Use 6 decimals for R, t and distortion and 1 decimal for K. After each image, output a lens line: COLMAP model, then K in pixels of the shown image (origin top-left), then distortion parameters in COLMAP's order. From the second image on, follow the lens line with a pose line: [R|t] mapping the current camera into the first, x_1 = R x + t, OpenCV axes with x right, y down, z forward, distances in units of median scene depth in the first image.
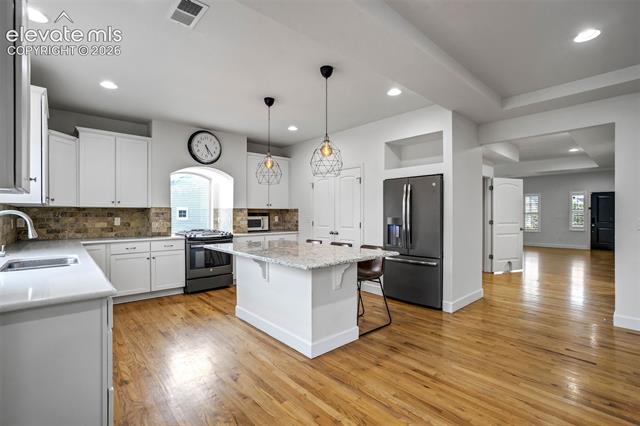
lens RADIAL K [[297.7, 0, 320.1], [0, 297.7, 214.4], [0, 0, 1]] dist [-0.041721, 0.021558]
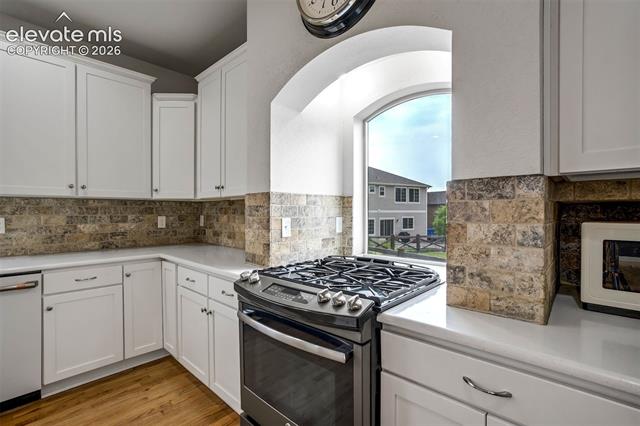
lens RADIAL K [[297.7, 0, 320.1], [0, 297.7, 214.4], [0, 0, 1]] dist [-0.041721, 0.021558]
pose [[0.114370, 0.015118, -0.993323, -0.122427], [0.005039, 0.999863, 0.015797, -0.000820], [0.993425, -0.006812, 0.114278, 1.051948]]
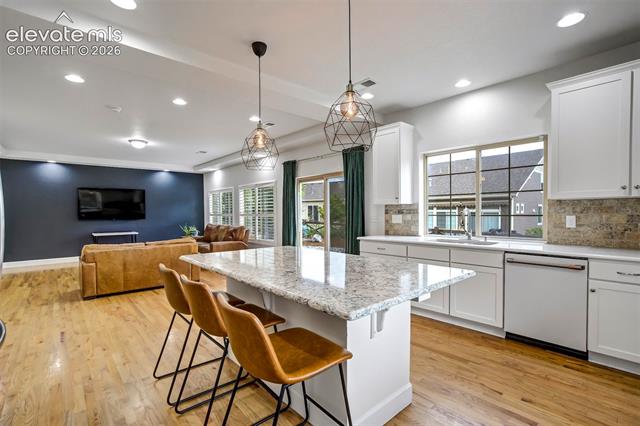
lens RADIAL K [[297.7, 0, 320.1], [0, 297.7, 214.4], [0, 0, 1]] dist [-0.041721, 0.021558]
pose [[-0.999811, 0.011495, -0.015678, -0.095967], [0.011454, 0.999931, 0.002667, -0.001033], [0.015707, 0.002487, -0.999874, 1.214144]]
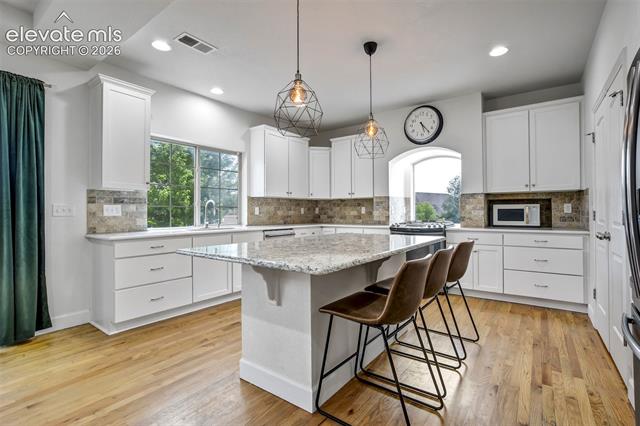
lens RADIAL K [[297.7, 0, 320.1], [0, 297.7, 214.4], [0, 0, 1]] dist [-0.041721, 0.021558]
pose [[0.216625, 0.012140, -0.976179, 0.431088], [0.006658, 0.999881, 0.013912, 0.022514], [0.976232, -0.009514, 0.216518, 0.574733]]
